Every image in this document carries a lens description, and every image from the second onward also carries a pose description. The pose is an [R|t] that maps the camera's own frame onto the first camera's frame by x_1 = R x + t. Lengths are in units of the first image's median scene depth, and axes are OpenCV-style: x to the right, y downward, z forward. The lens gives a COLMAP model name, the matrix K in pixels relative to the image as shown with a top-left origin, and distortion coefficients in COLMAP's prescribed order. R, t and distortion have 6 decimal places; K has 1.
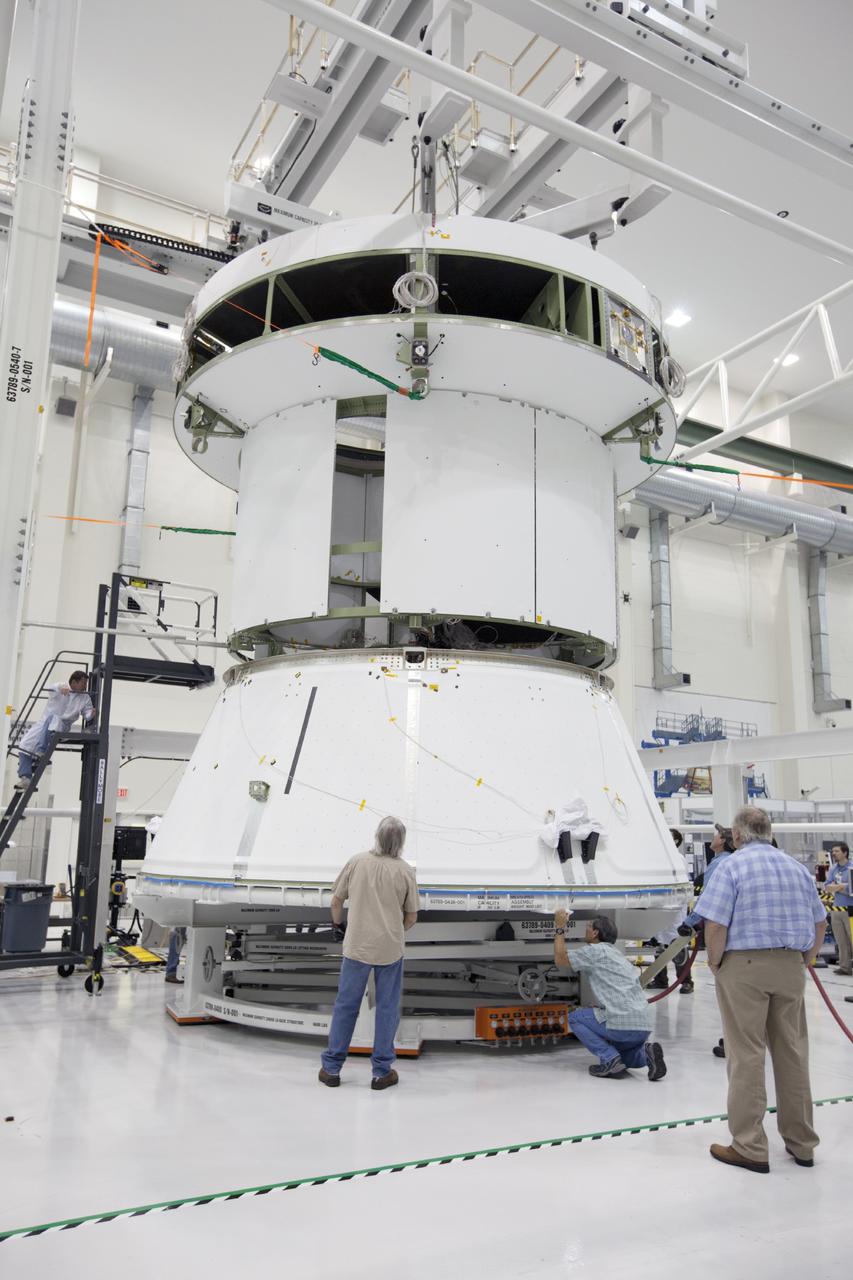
lens RADIAL K [[986.7, 0, 426.5], [0, 986.7, 640.0], [0, 0, 1]] dist [0.030752, 0.002835]
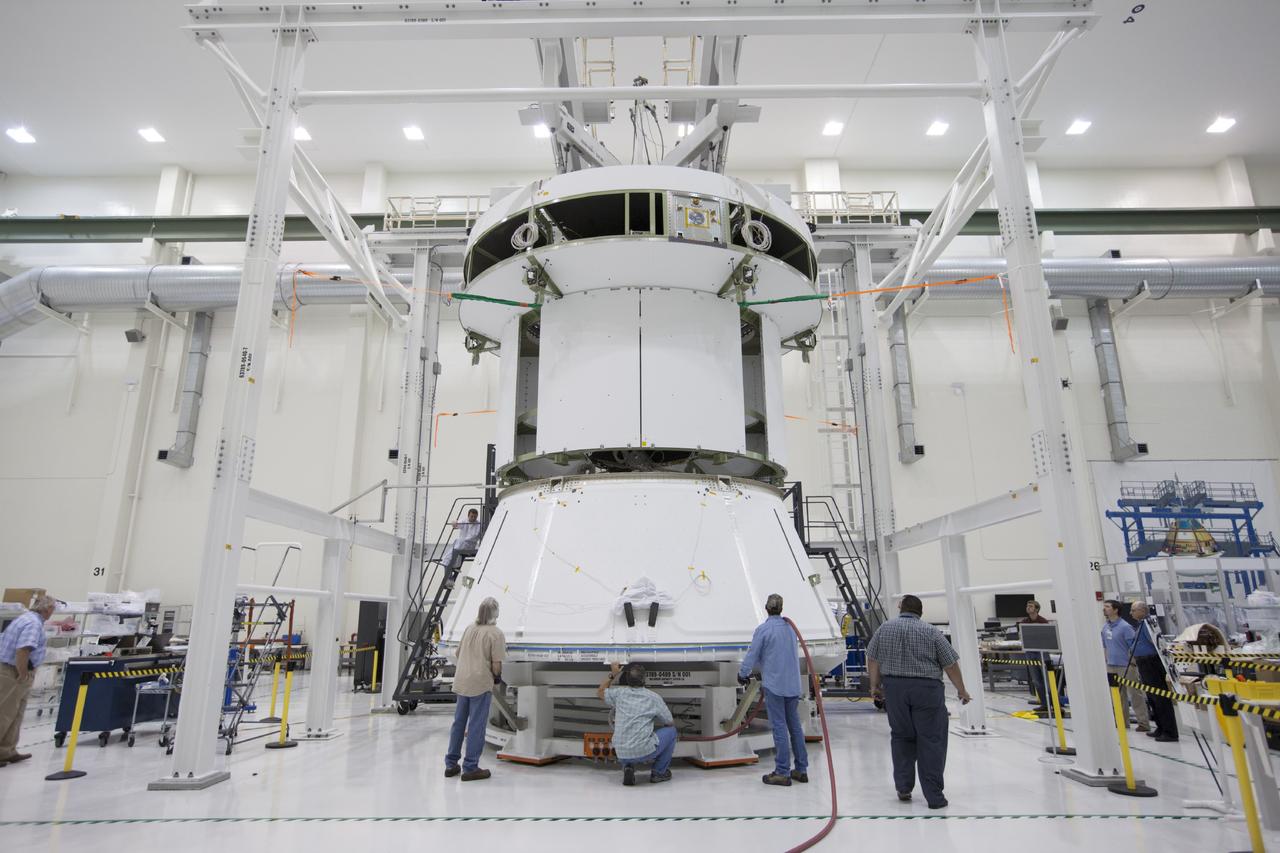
lens RADIAL K [[747.1, 0, 640.0], [0, 747.1, 426.5], [0, 0, 1]] dist [0.001177, 0.001294]
pose [[0.860419, -0.146014, -0.488221, 0.506375], [0.124267, 0.989267, -0.076861, 0.027371], [0.494204, 0.005463, 0.869329, 0.093391]]
